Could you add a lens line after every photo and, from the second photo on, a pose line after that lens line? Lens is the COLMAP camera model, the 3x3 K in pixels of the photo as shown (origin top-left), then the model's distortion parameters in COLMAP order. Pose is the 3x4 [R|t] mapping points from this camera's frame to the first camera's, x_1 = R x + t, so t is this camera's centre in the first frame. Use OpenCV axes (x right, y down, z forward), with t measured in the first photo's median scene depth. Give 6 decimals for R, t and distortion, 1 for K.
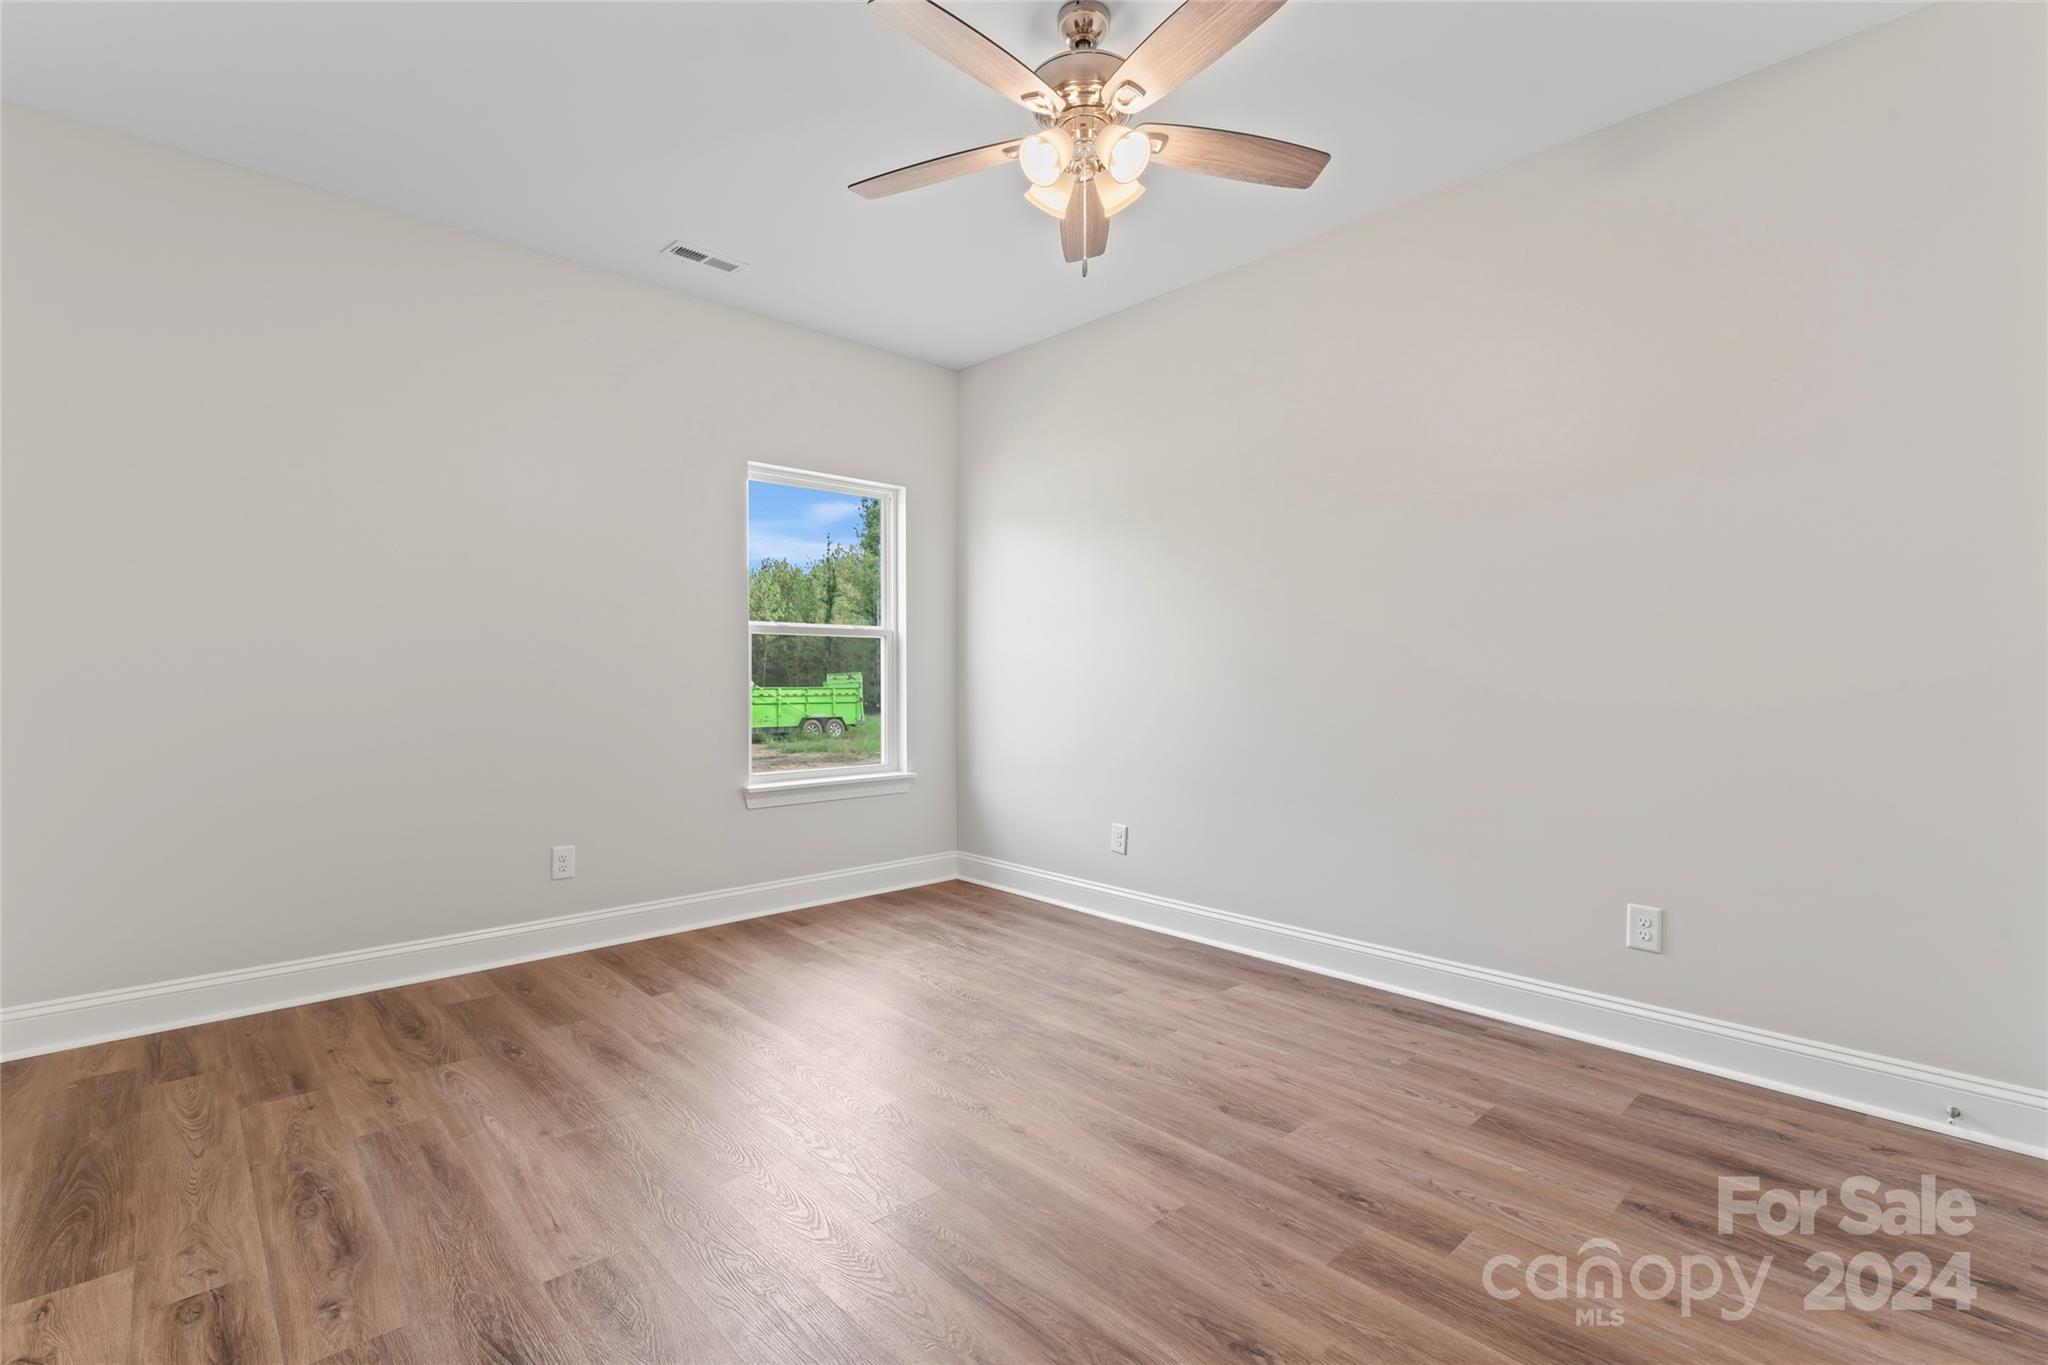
lens RADIAL K [[929.3, 0, 1019.9], [0, 929.3, 667.1], [0, 0, 1]] dist [-0.001755, -0.000684]
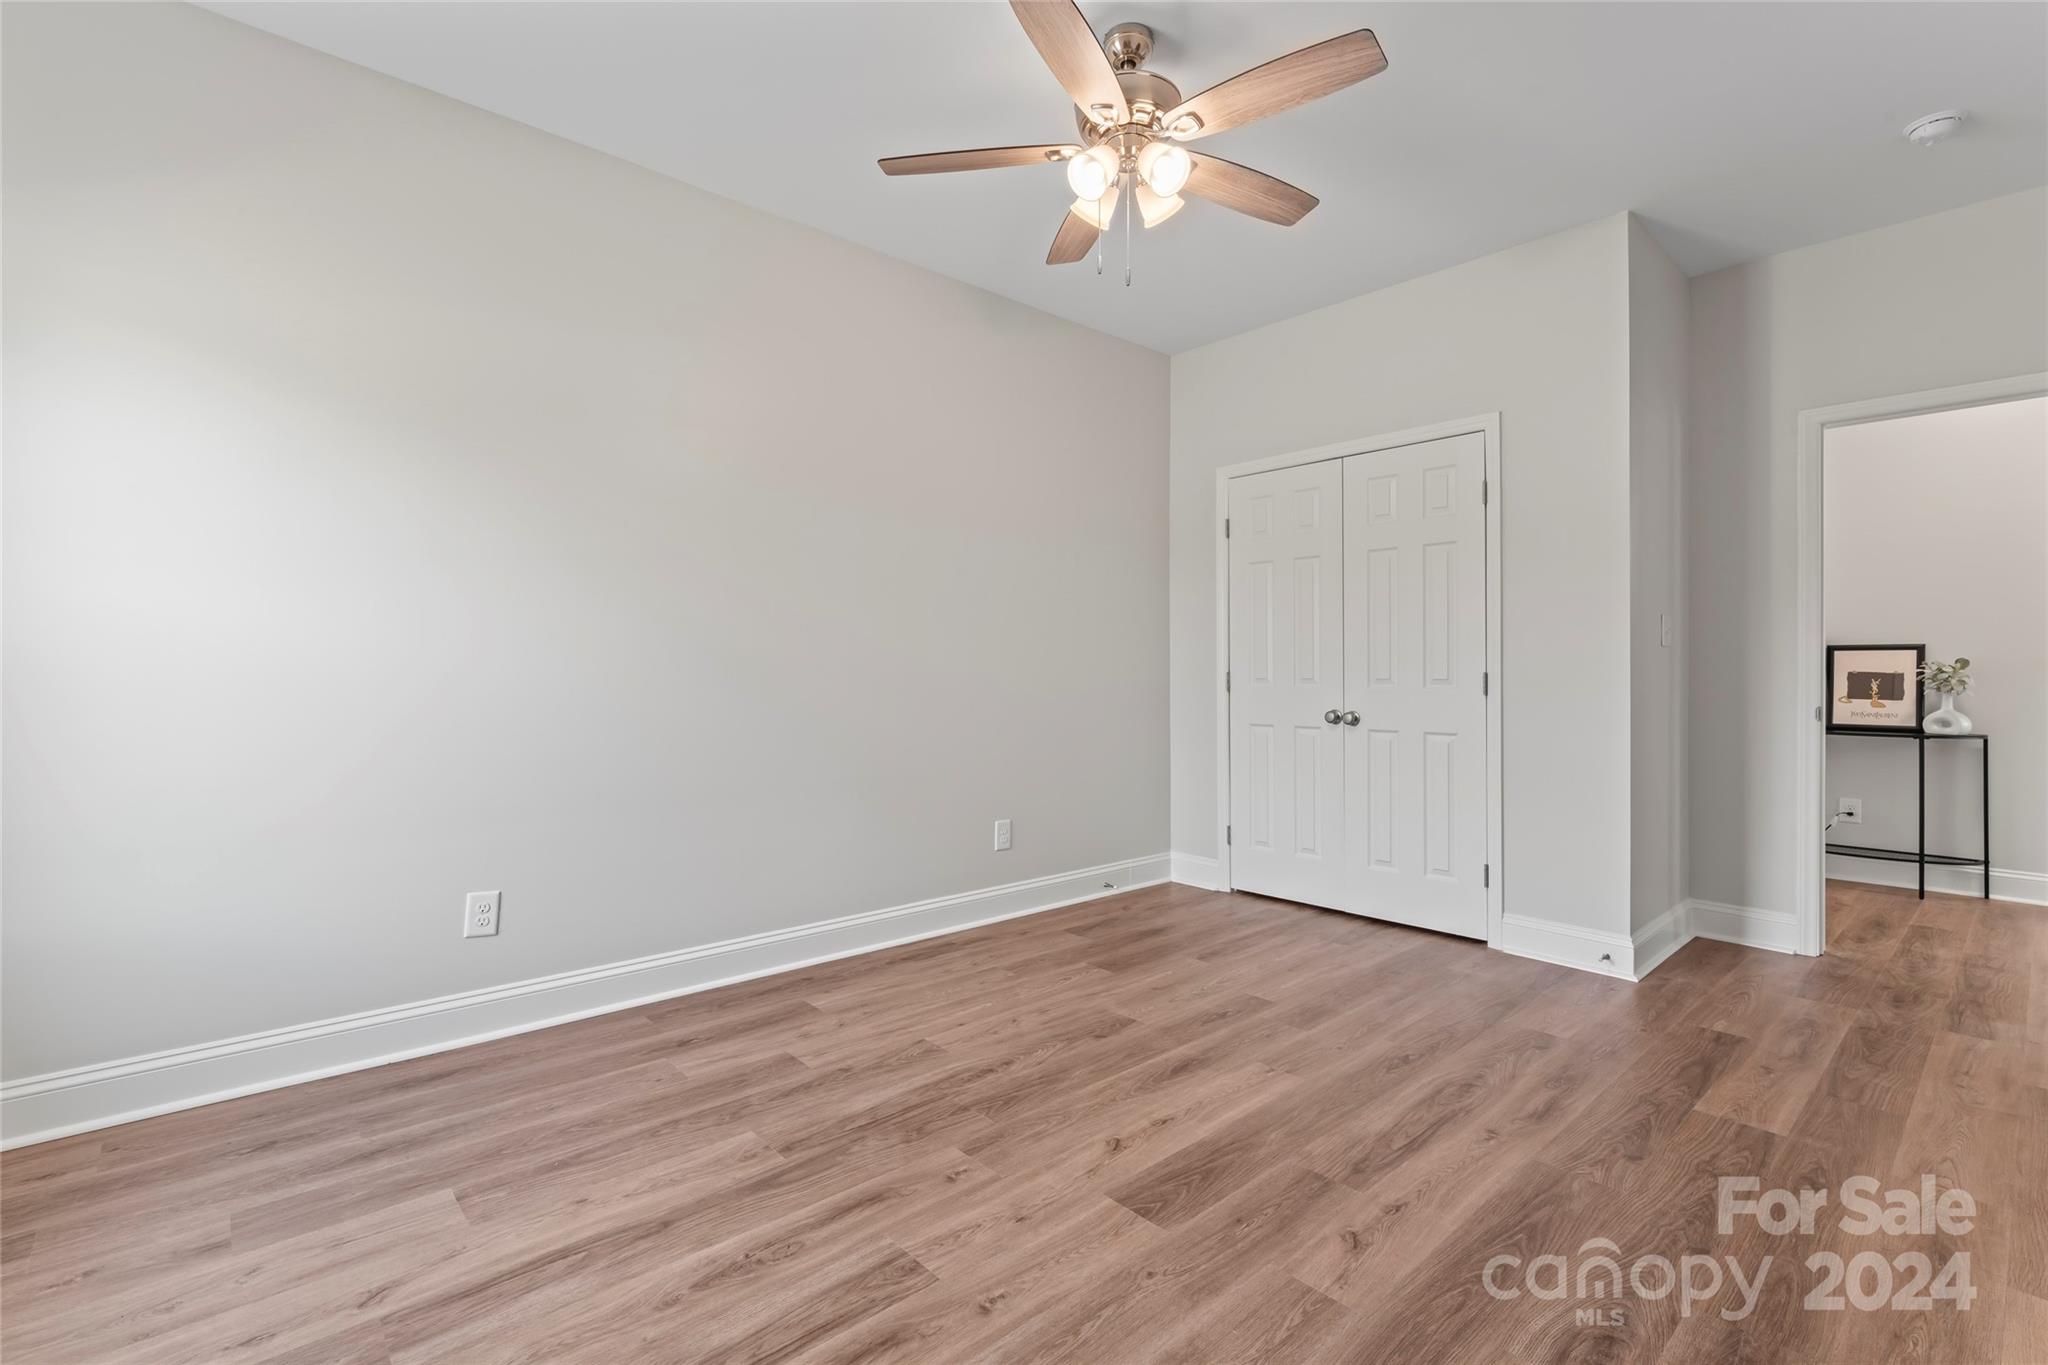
lens RADIAL K [[929.3, 0, 1019.9], [0, 929.3, 667.1], [0, 0, 1]] dist [-0.001755, -0.000684]
pose [[0.014807, 0.005702, 0.999874, -0.896401], [-0.011035, 0.999924, -0.005539, 0.018359], [-0.999829, -0.010951, 0.014868, 1.026555]]
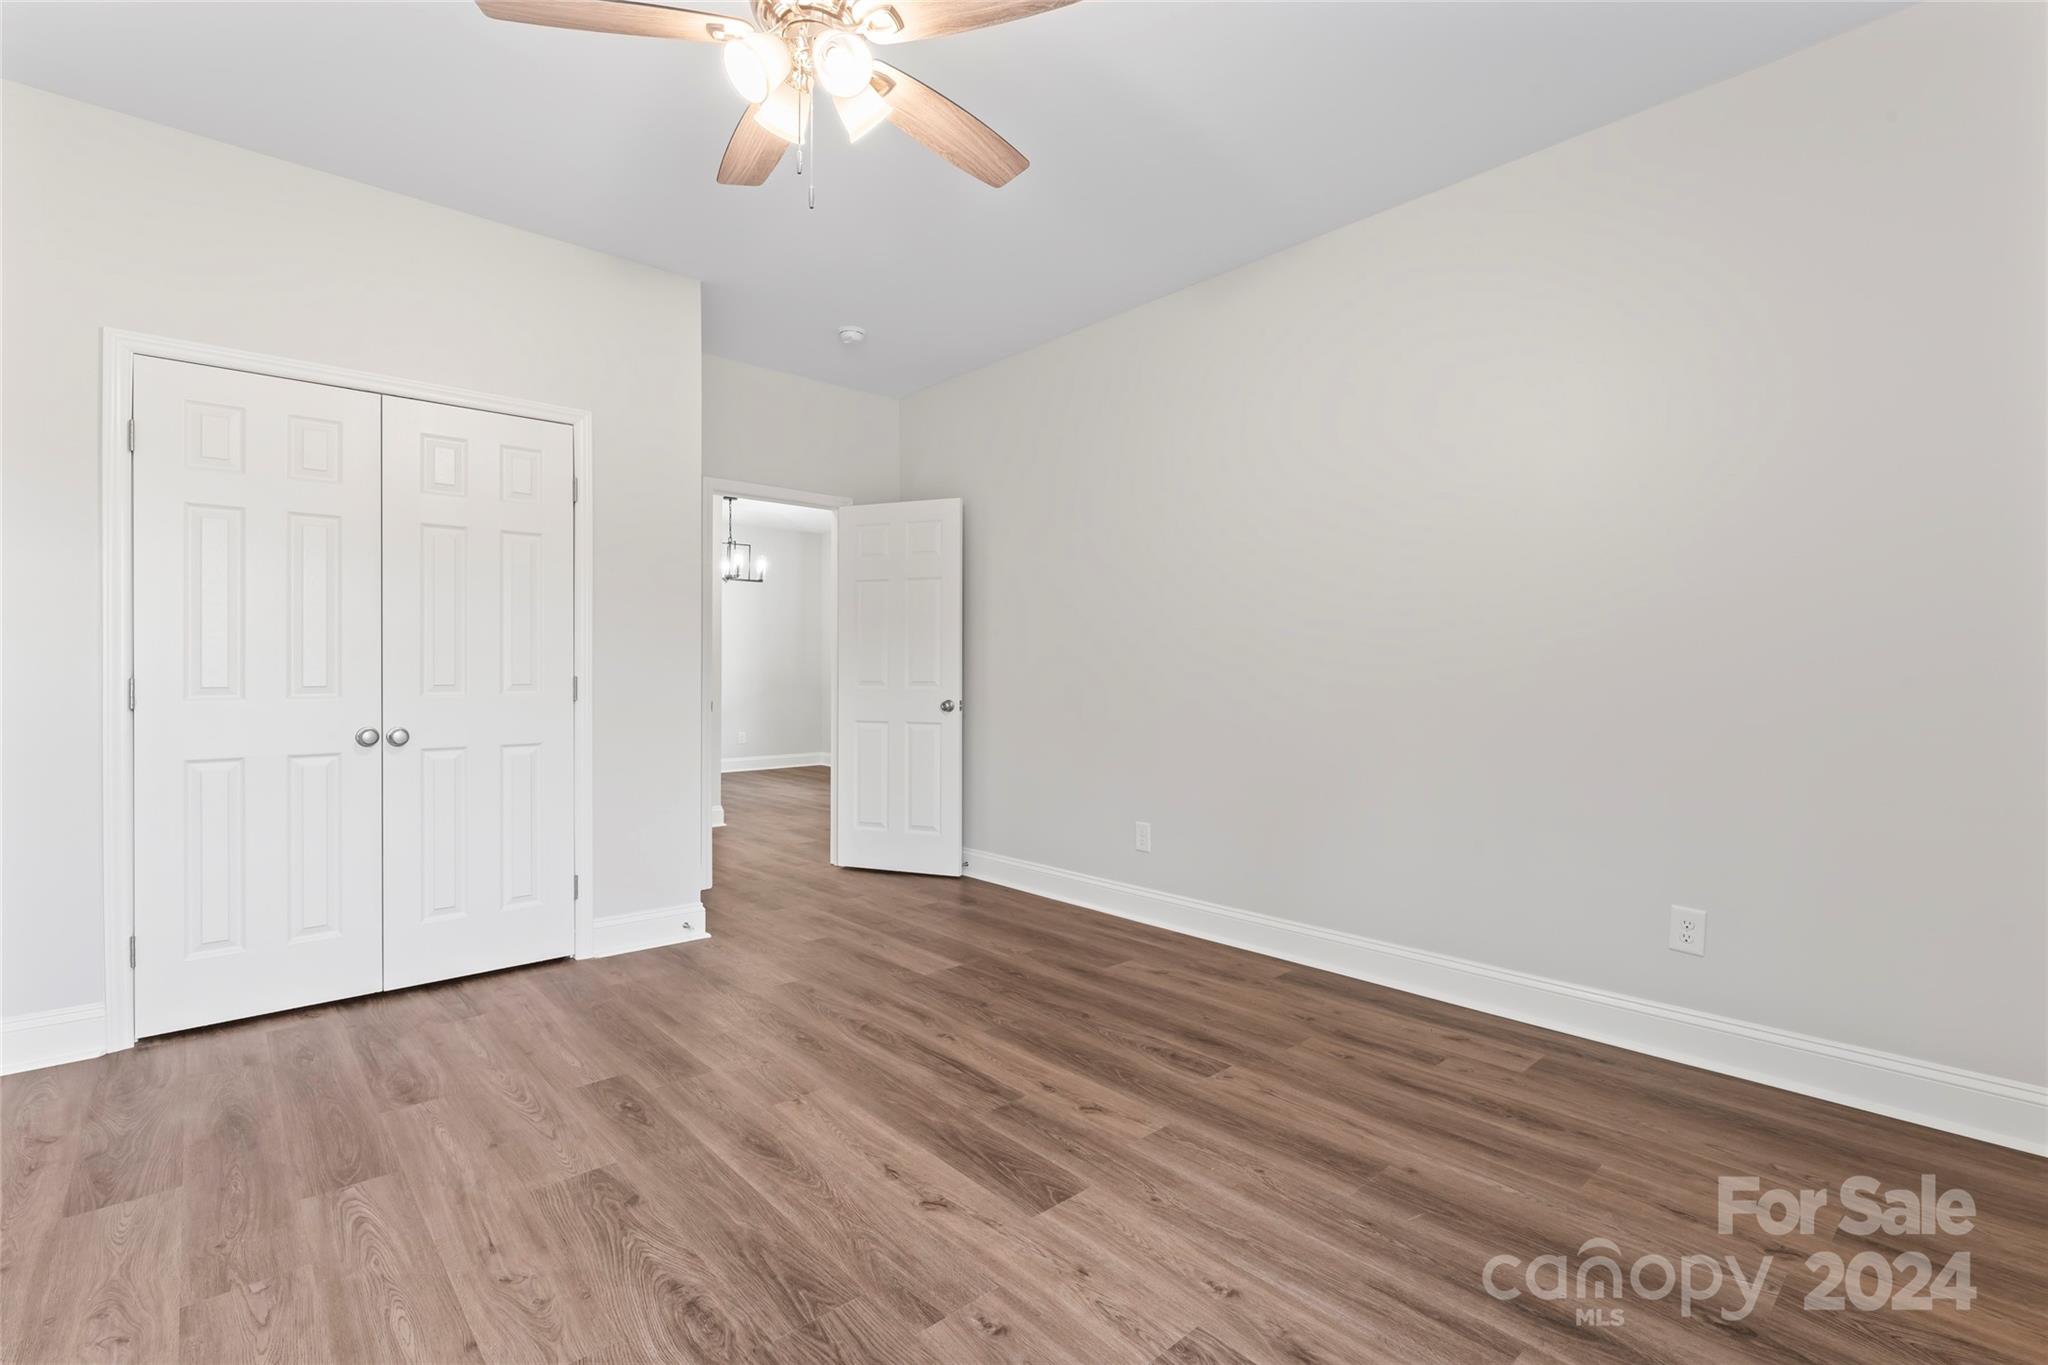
lens RADIAL K [[916.4, 0, 1028.8], [0, 916.4, 681.1], [0, 0, 1]] dist [0.000266, 0.000360]
pose [[-0.999962, 0.000607, 0.008685, -0.128604], [0.000583, 0.999996, -0.002764, 0.019308], [-0.008686, -0.002759, -0.999958, 1.704042]]
